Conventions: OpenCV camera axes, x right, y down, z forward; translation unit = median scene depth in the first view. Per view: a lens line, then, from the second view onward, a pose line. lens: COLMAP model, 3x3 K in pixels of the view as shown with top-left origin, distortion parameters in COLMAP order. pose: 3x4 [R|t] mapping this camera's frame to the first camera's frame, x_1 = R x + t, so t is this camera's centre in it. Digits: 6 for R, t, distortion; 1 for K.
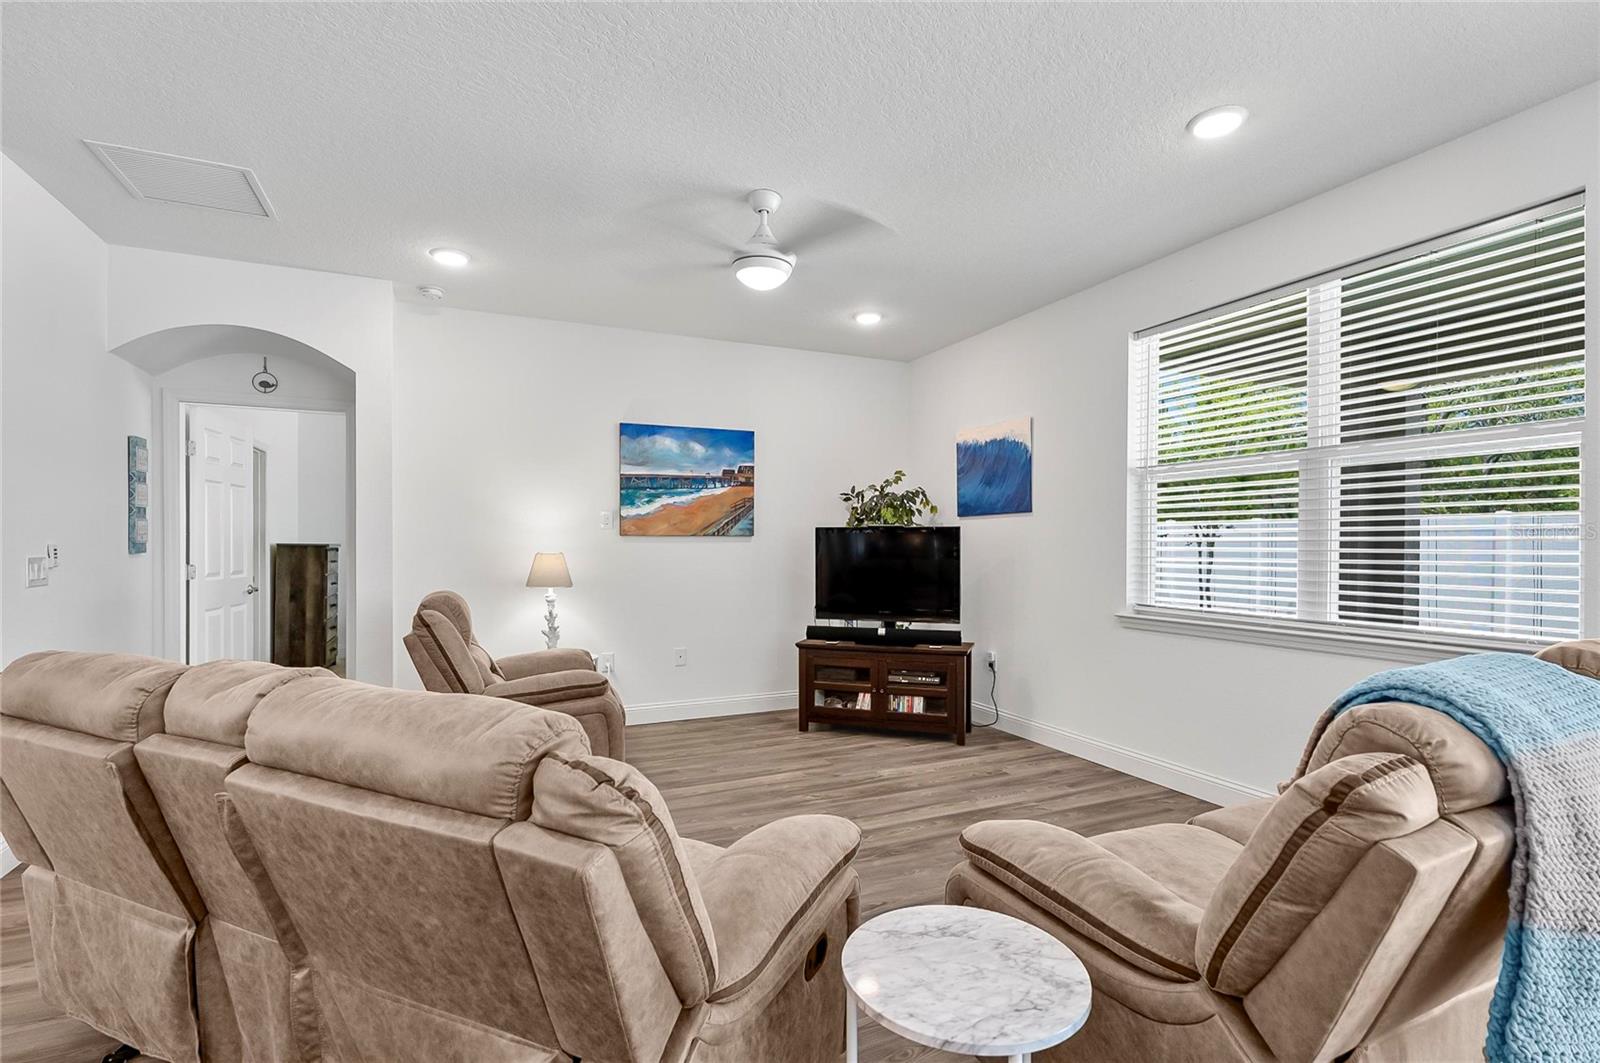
lens RADIAL K [[744.2, 0, 799.3], [0, 744.2, 549.6], [0, 0, 1]] dist [-0.001395, -0.000121]
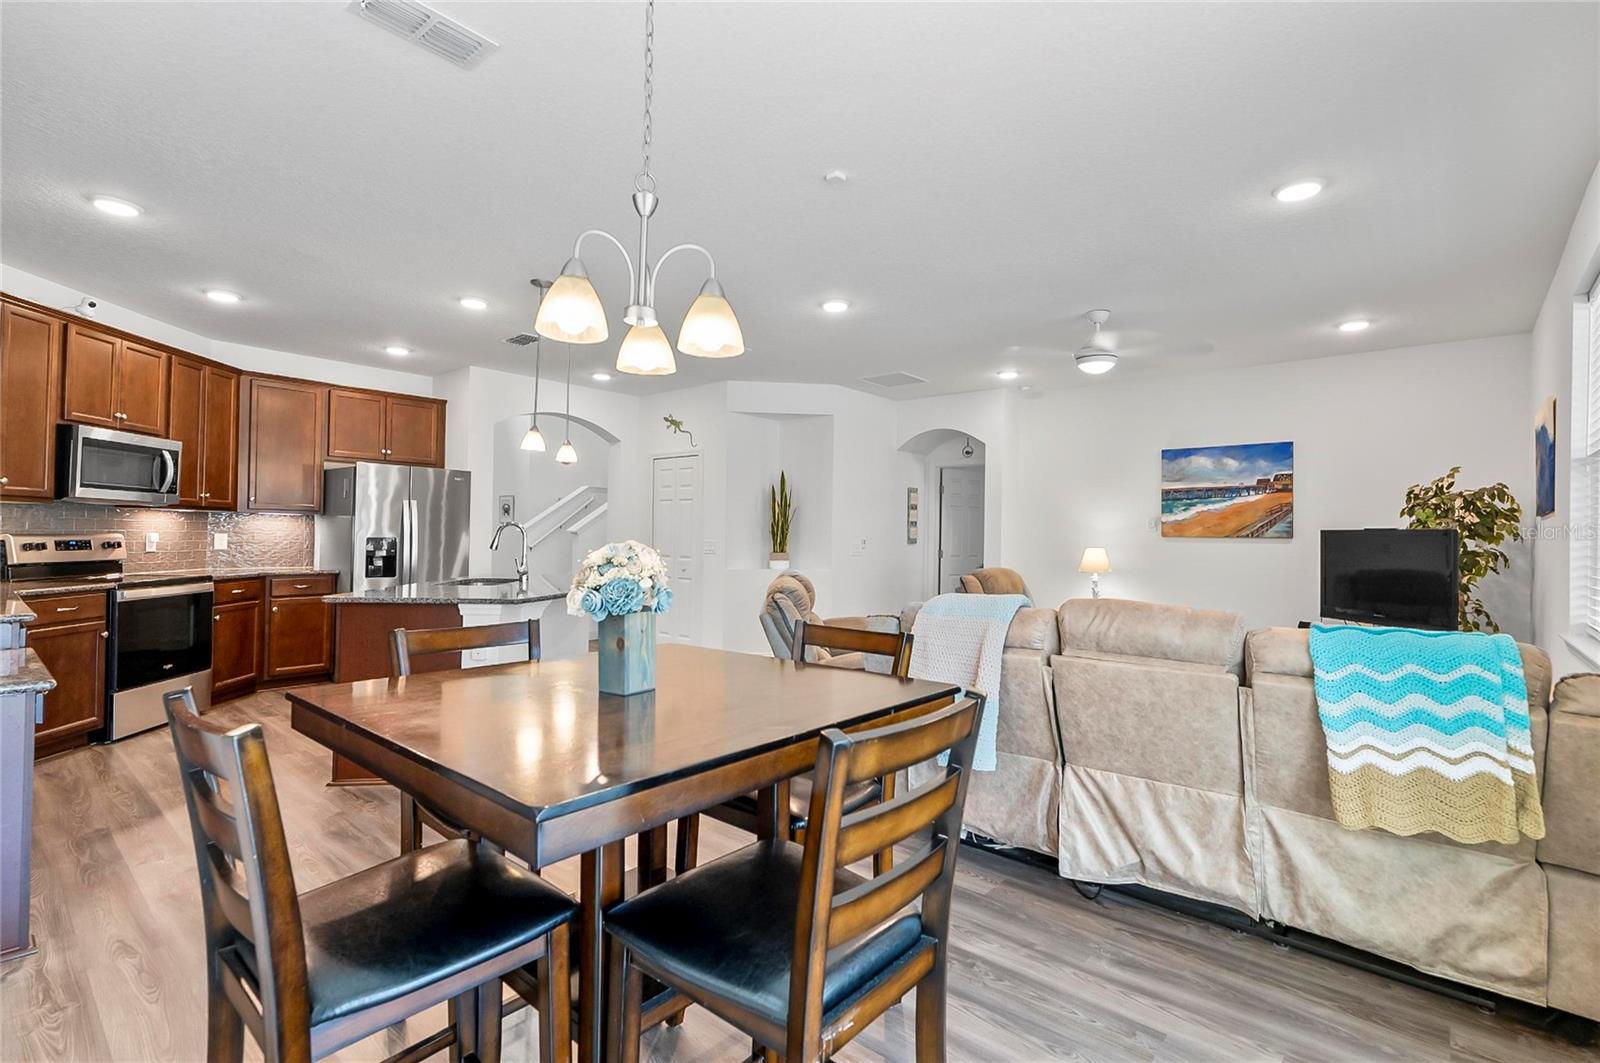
lens RADIAL K [[740.2, 0, 804.2], [0, 740.2, 526.7], [0, 0, 1]] dist [0.001924, 0.000842]
pose [[0.417280, -0.007195, -0.908749, 0.657421], [-0.022290, 0.999587, -0.018150, 0.000844], [0.908505, 0.027830, 0.416947, -0.098865]]
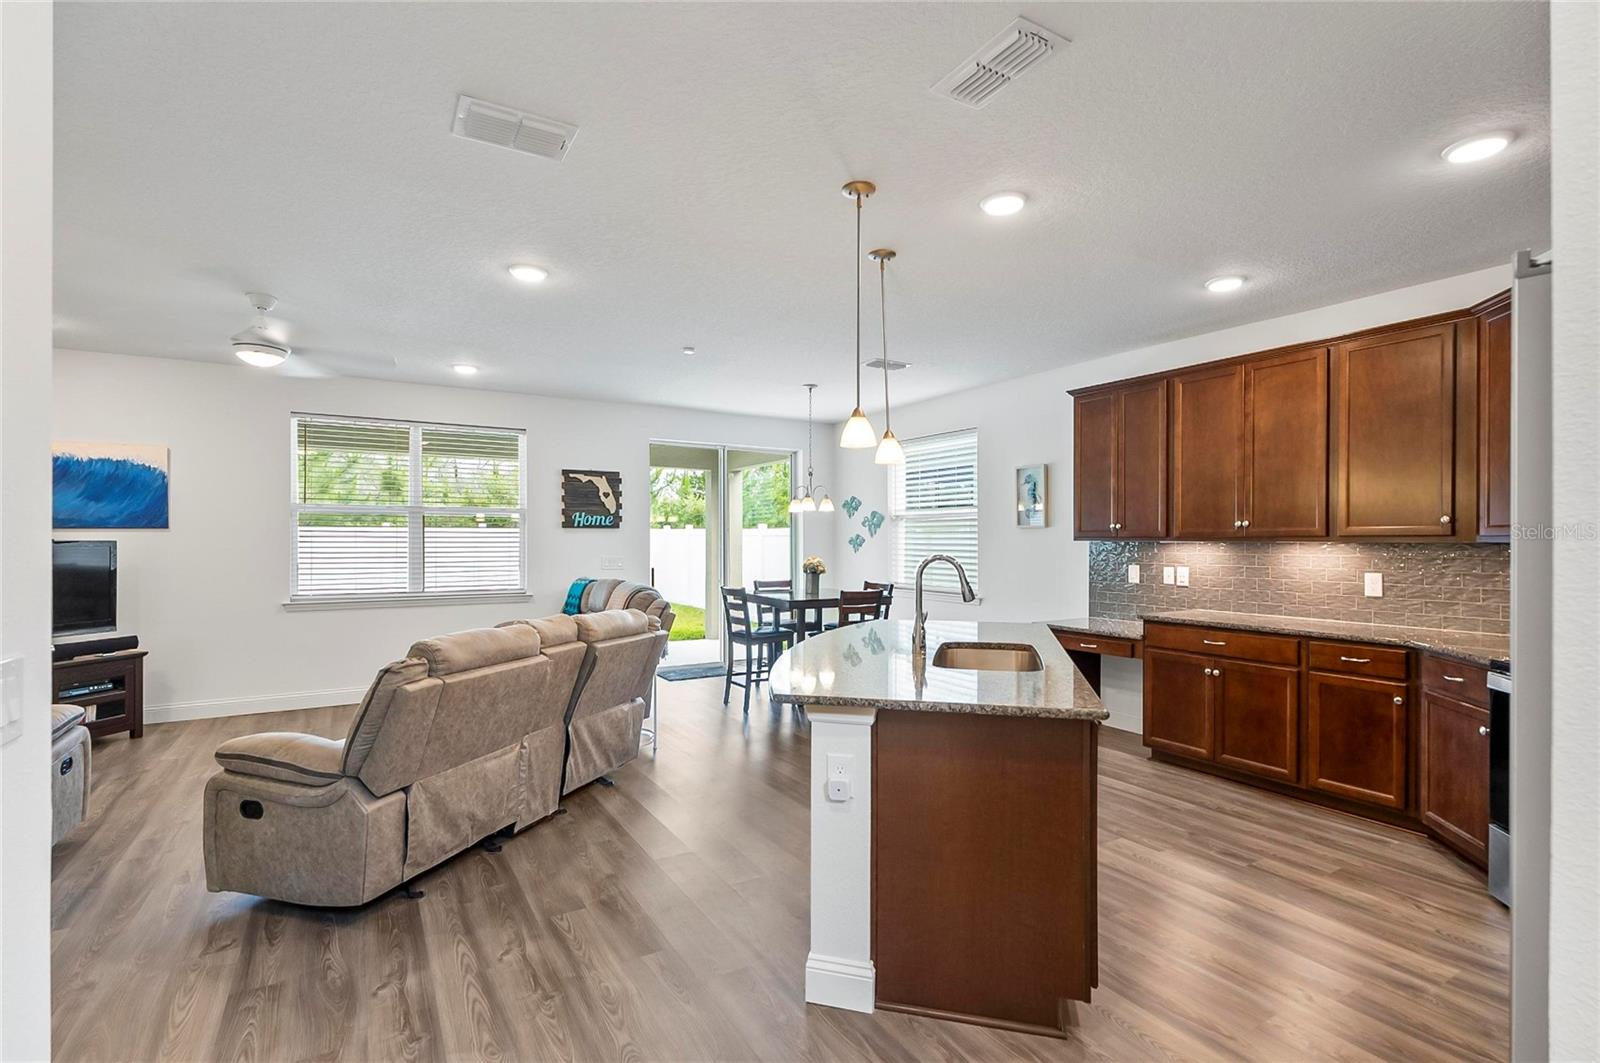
lens RADIAL K [[746.1, 0, 803.7], [0, 746.1, 541.6], [0, 0, 1]] dist [0.005700, -0.000684]
pose [[-0.114903, -0.002201, 0.993374, -0.905136], [0.004934, 0.999984, 0.002786, -0.026367], [-0.993364, 0.005221, -0.114890, 0.124251]]
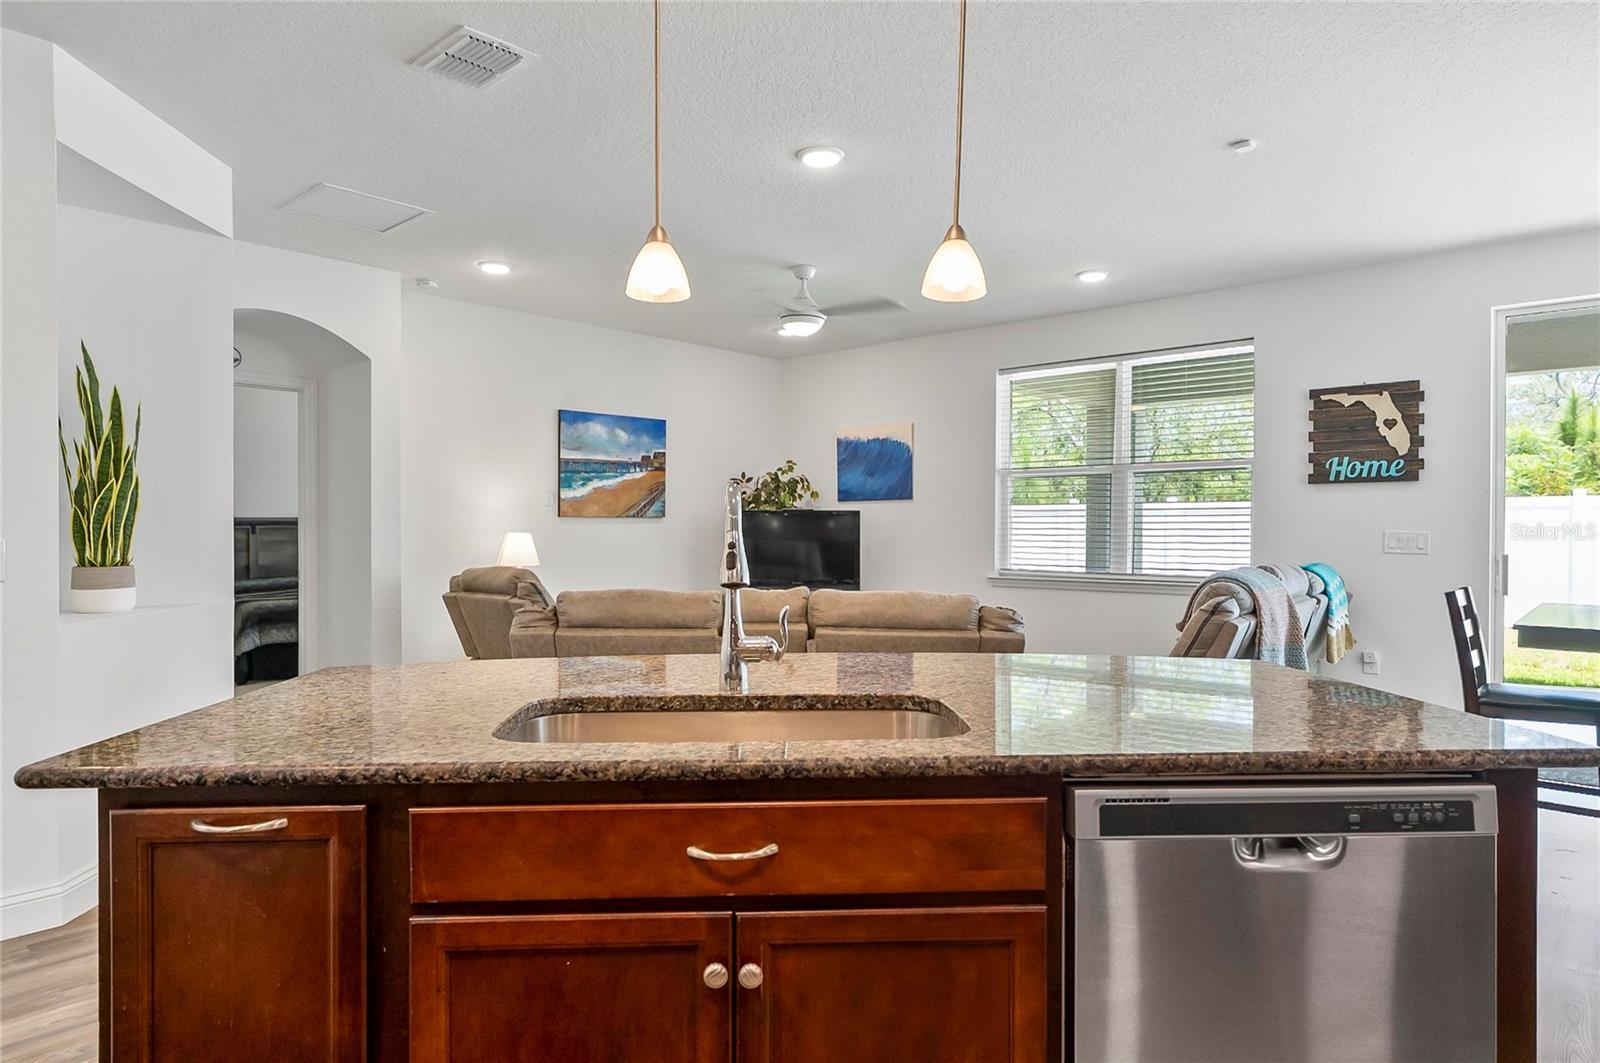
lens RADIAL K [[962.2, 0, 800.0], [0, 962.2, 531.5], [0, 0, 1]] dist [-0.008076, 0.013230]
pose [[0.917286, -0.002208, 0.398223, -0.460736], [0.002715, 0.999996, -0.000710, 0.003586], [-0.398219, 0.001733, 0.917289, -0.369766]]
